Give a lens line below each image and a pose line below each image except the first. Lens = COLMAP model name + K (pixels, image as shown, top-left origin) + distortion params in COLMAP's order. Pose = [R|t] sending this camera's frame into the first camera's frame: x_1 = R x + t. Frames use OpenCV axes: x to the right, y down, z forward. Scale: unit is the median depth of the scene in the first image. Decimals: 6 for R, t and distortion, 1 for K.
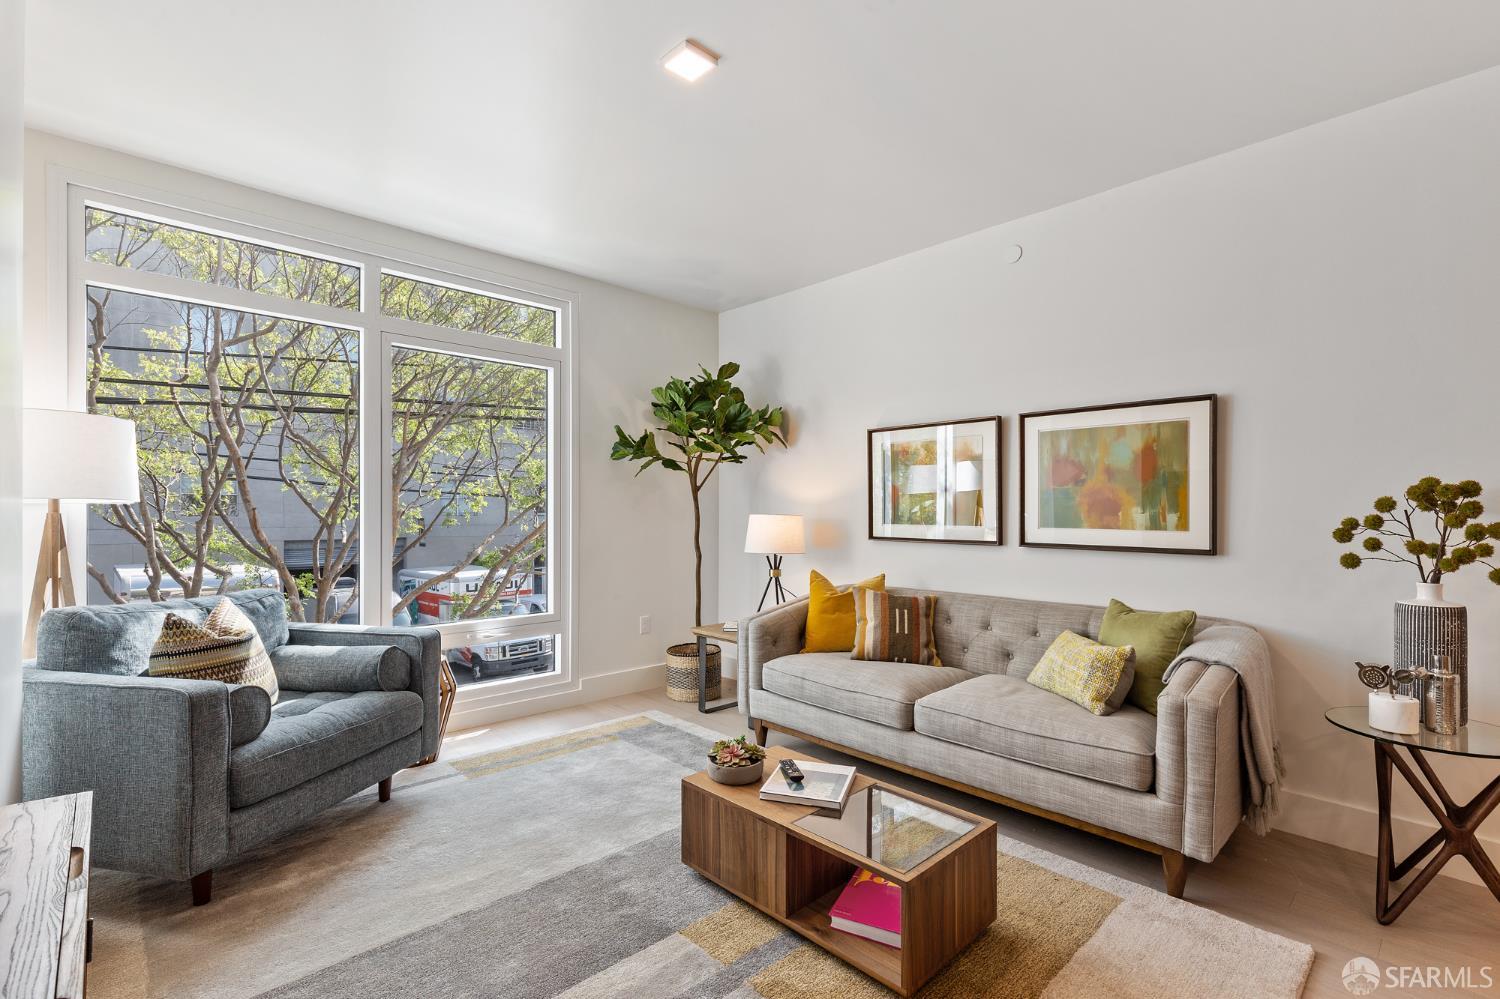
lens RADIAL K [[686.5, 0, 739.9], [0, 686.5, 505.4], [0, 0, 1]] dist [0.015363, 0.000300]
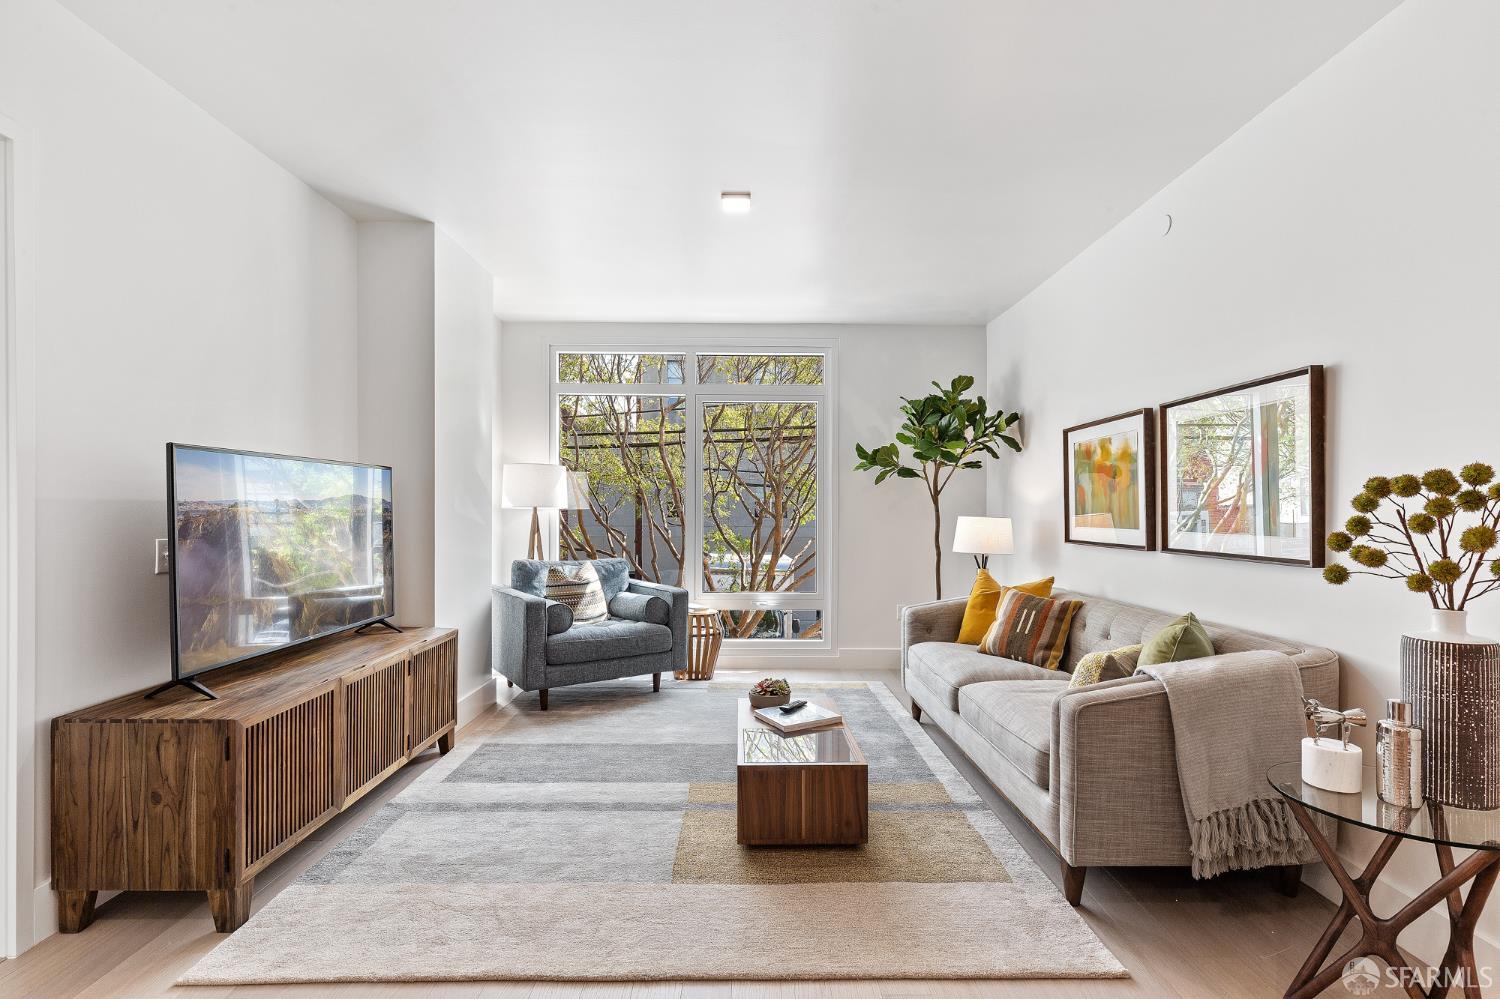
lens RADIAL K [[686.5, 0, 743.1], [0, 686.5, 504.1], [0, 0, 1]] dist [0.015363, 0.000300]
pose [[0.729039, -0.009732, -0.684403, 0.705089], [0.004592, 0.999946, -0.009327, 0.003167], [0.684457, 0.003657, 0.729044, -0.033134]]
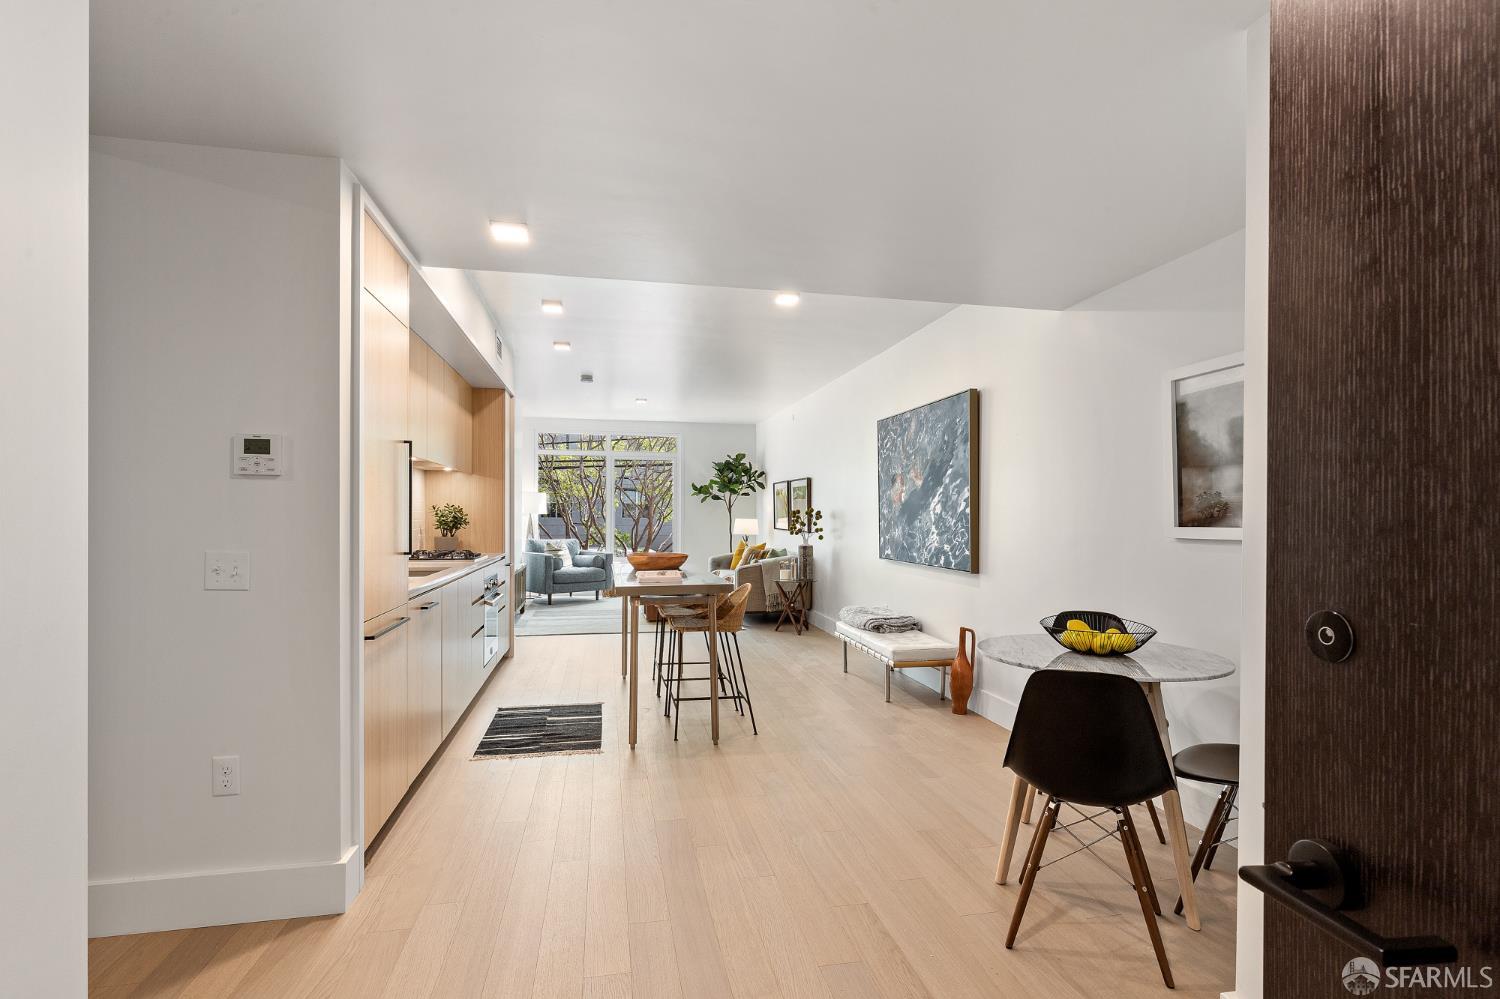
lens RADIAL K [[709.0, 0, 748.1], [0, 709.0, 504.9], [0, 0, 1]] dist [-0.012096, 0.000034]
pose [[0.852032, -0.005092, -0.523464, 1.899975], [0.002197, 0.999979, -0.006152, -0.026303], [0.523484, 0.004091, 0.852025, -1.557454]]
